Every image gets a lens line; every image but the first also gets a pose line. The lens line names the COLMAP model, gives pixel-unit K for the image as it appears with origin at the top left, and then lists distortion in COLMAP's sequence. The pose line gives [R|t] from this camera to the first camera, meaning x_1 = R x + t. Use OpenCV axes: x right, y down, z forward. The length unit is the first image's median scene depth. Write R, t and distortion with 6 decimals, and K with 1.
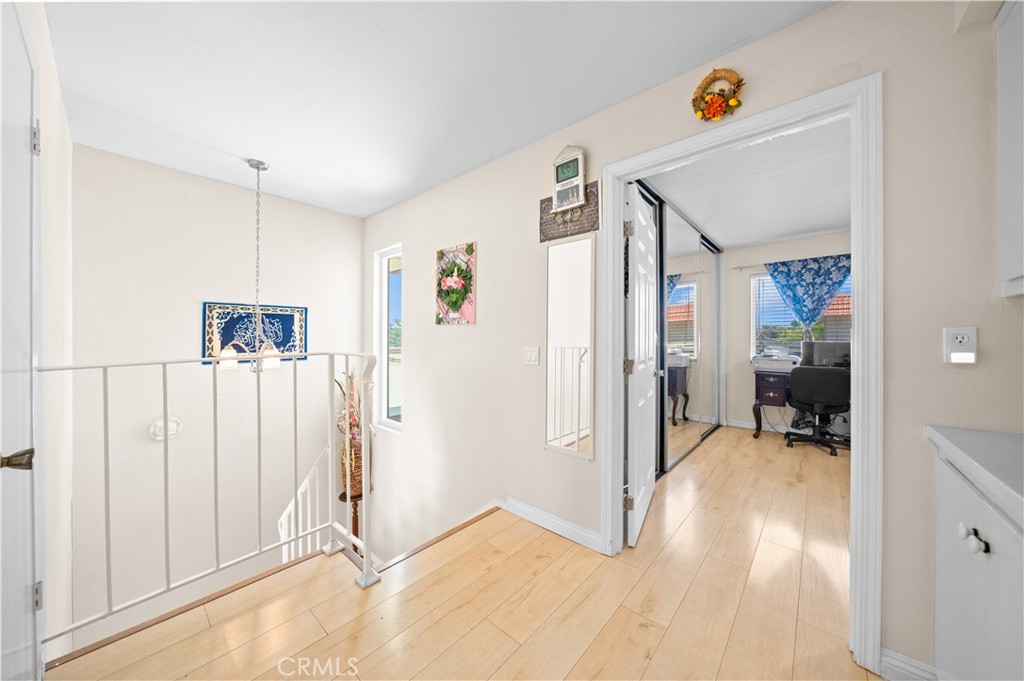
lens RADIAL K [[352.3, 0, 509.0], [0, 352.3, 337.5], [0, 0, 1]] dist [-0.008410, -0.000087]
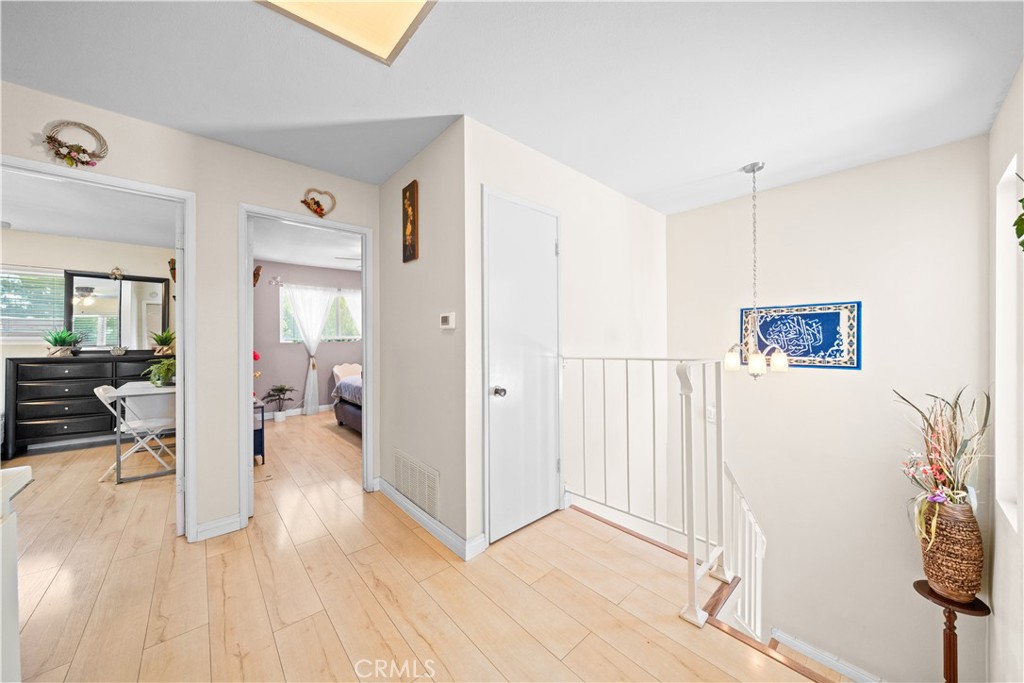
lens RADIAL K [[352.3, 0, 508.3], [0, 352.3, 337.3], [0, 0, 1]] dist [-0.008410, -0.000087]
pose [[-0.127119, -0.004113, -0.991879, 0.295958], [0.004650, 0.999978, -0.004743, -0.007339], [0.991877, -0.005215, -0.127097, 0.358324]]
